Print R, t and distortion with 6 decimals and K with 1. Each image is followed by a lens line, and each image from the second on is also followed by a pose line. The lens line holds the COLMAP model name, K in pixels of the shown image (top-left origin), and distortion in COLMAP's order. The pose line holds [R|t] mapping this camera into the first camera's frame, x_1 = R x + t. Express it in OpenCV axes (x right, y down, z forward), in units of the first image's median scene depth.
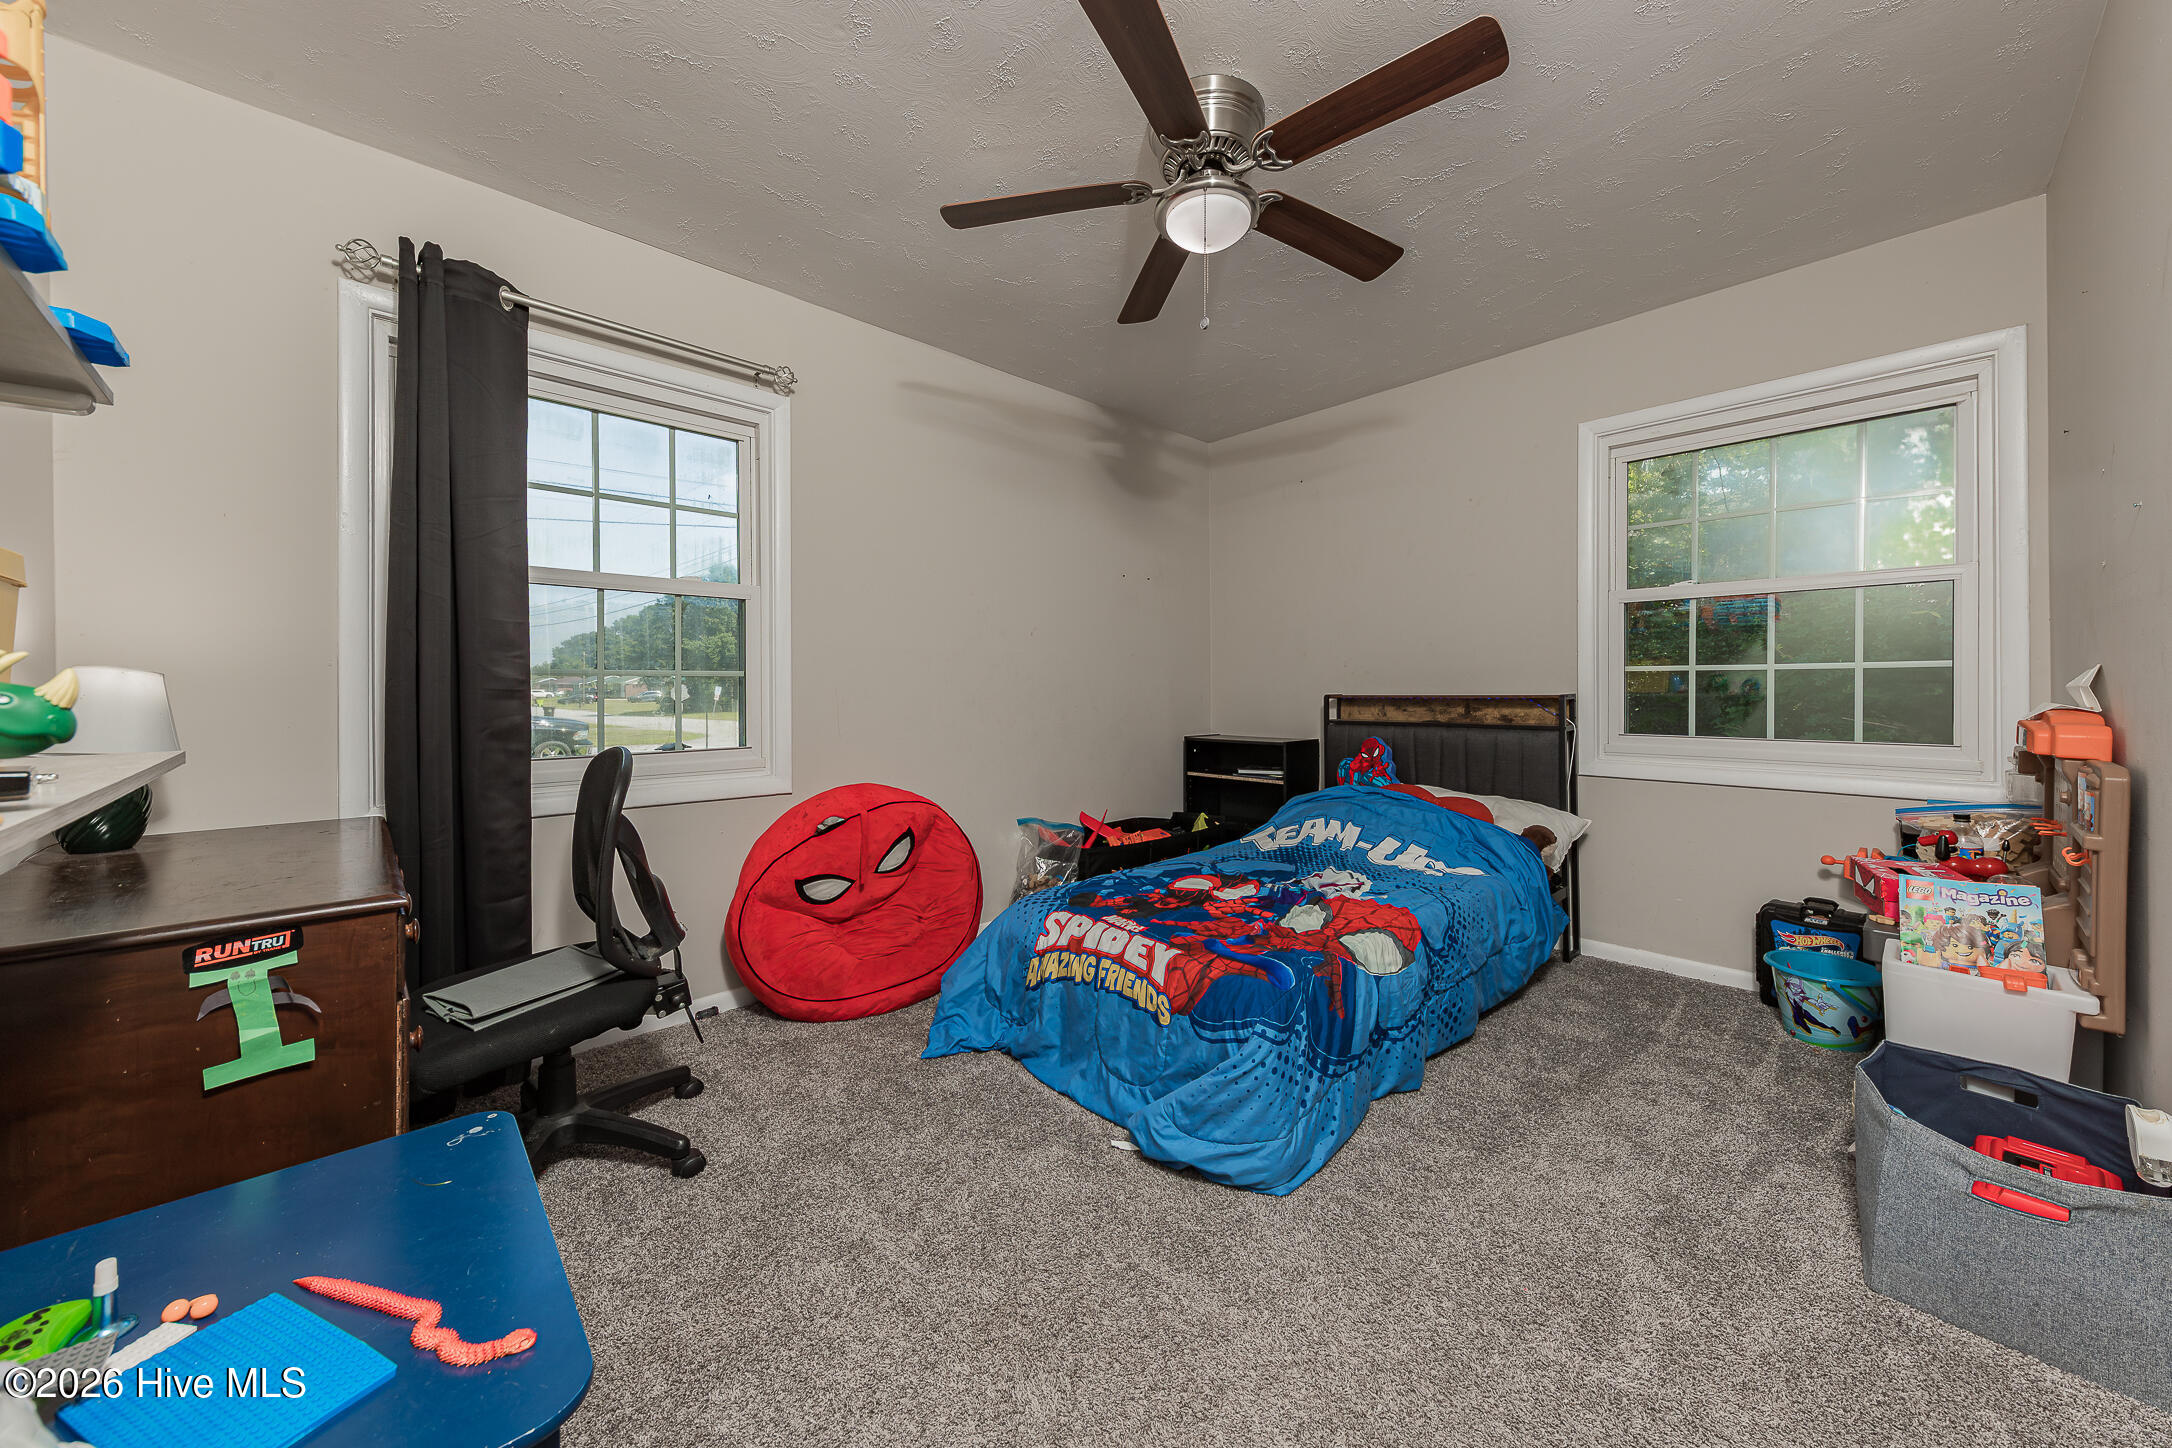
lens RADIAL K [[758.1, 0, 1082.3], [0, 758.1, 697.5], [0, 0, 1]] dist [-0.000245, -0.000061]
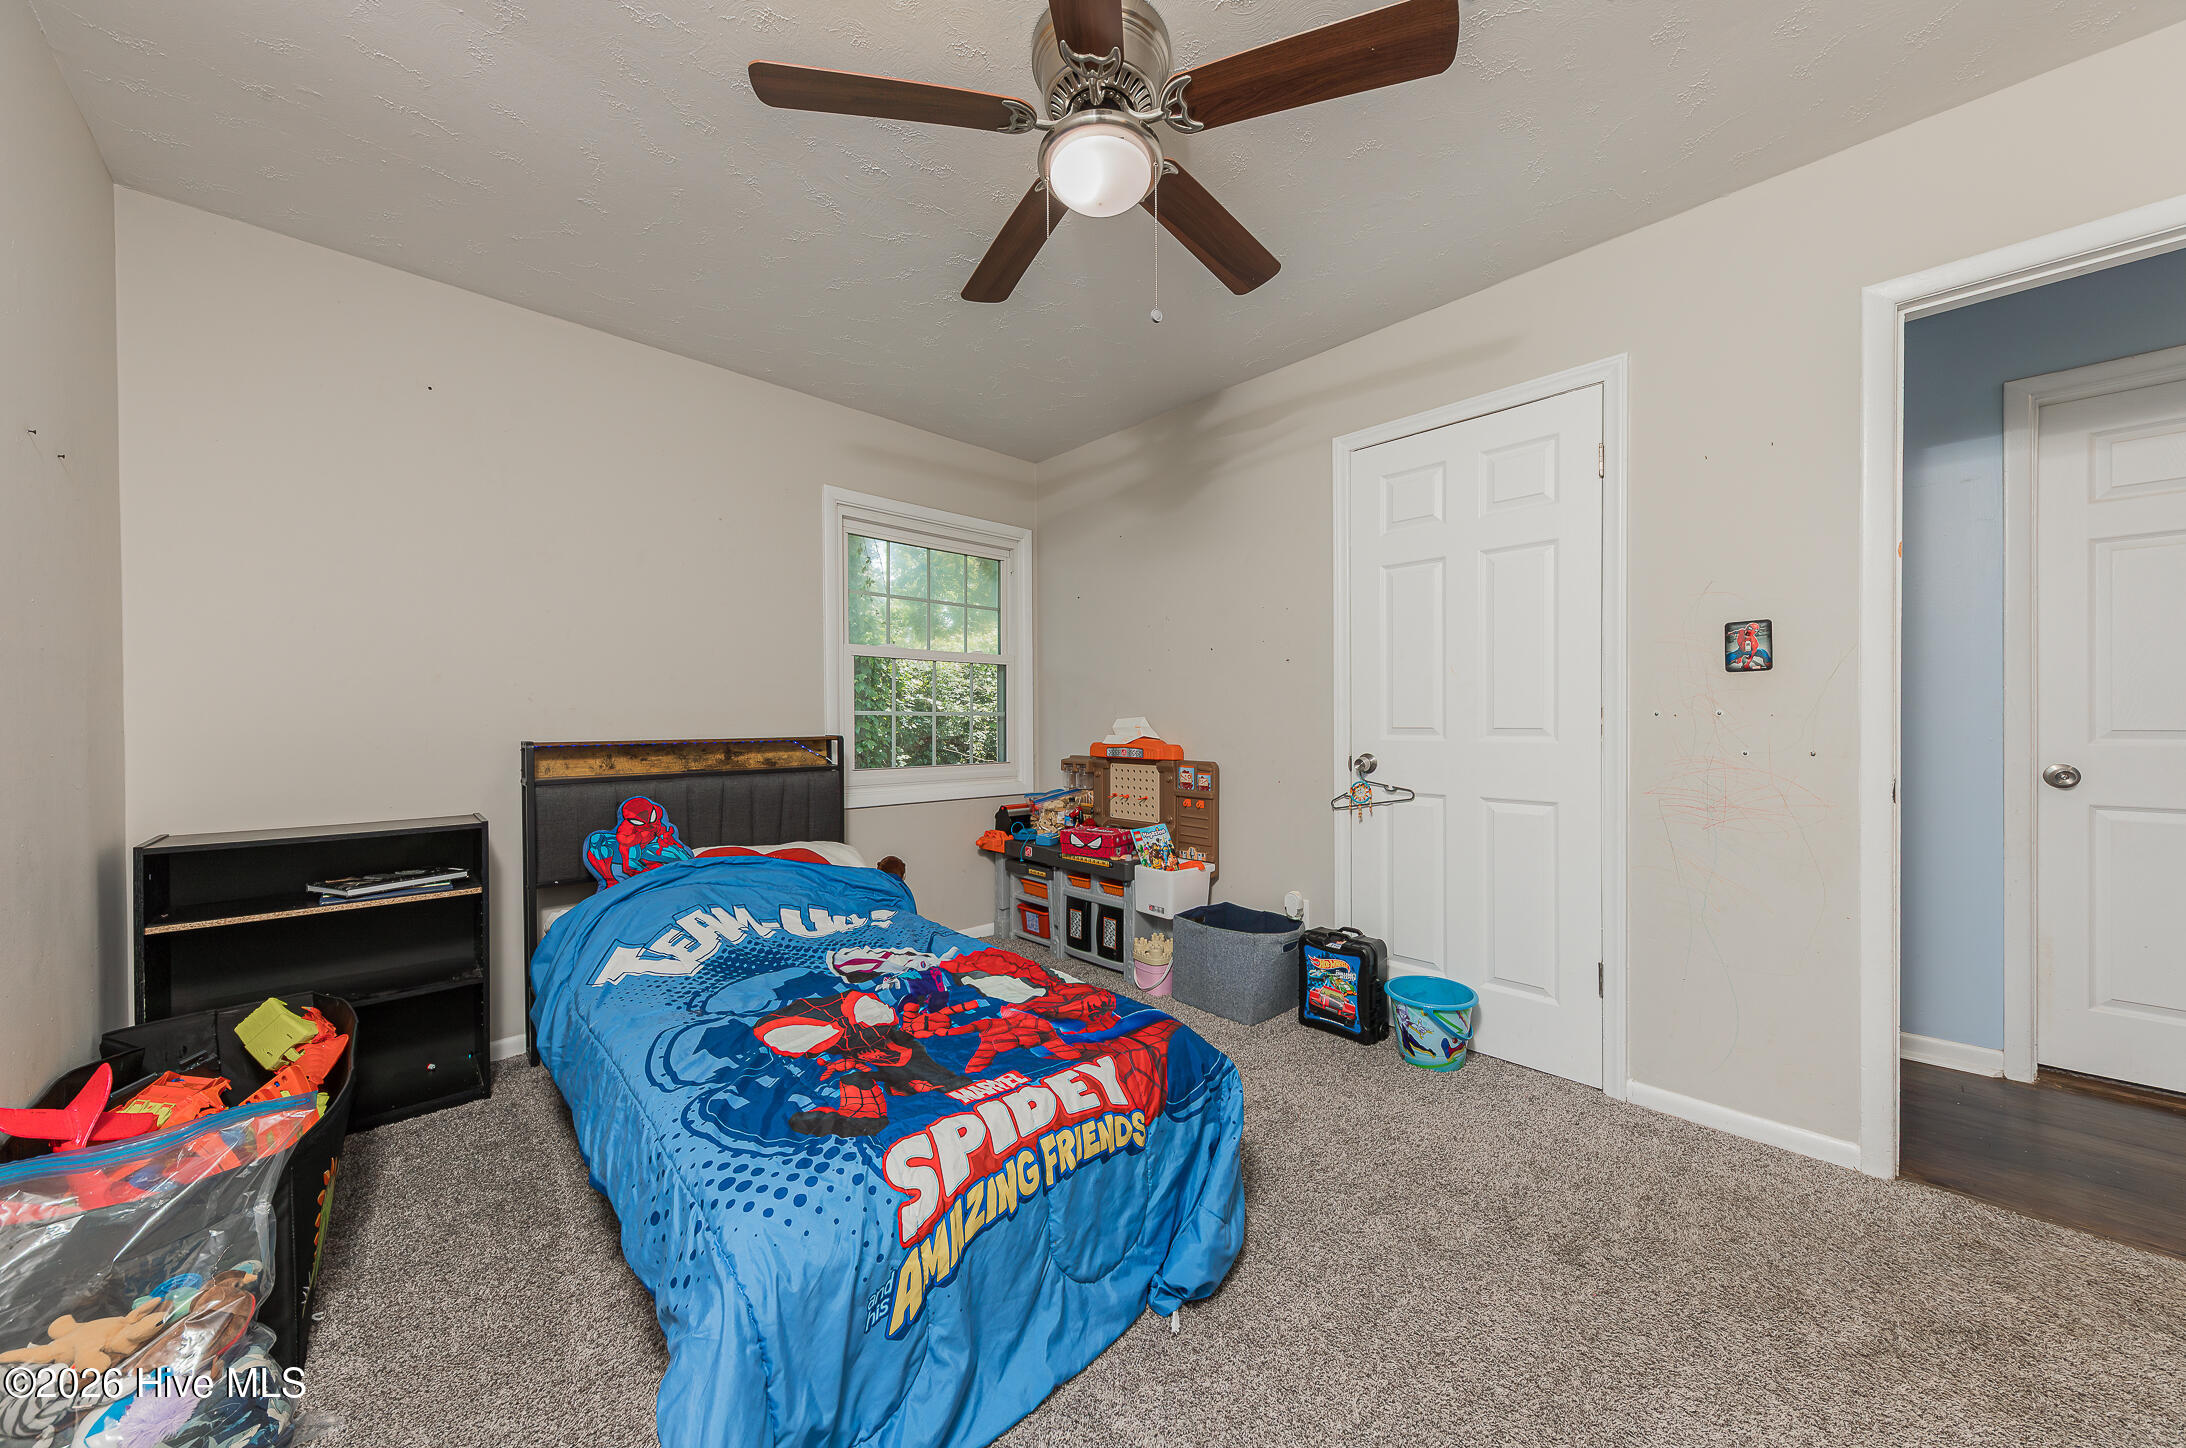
lens RADIAL K [[754.1, 0, 1090.8], [0, 754.1, 734.8], [0, 0, 1]] dist [0.012936, -0.004845]
pose [[-0.022019, -0.007485, 0.999730, -0.597632], [0.016143, 0.999839, 0.007842, -0.012089], [-0.999627, 0.016312, -0.021895, 0.917102]]
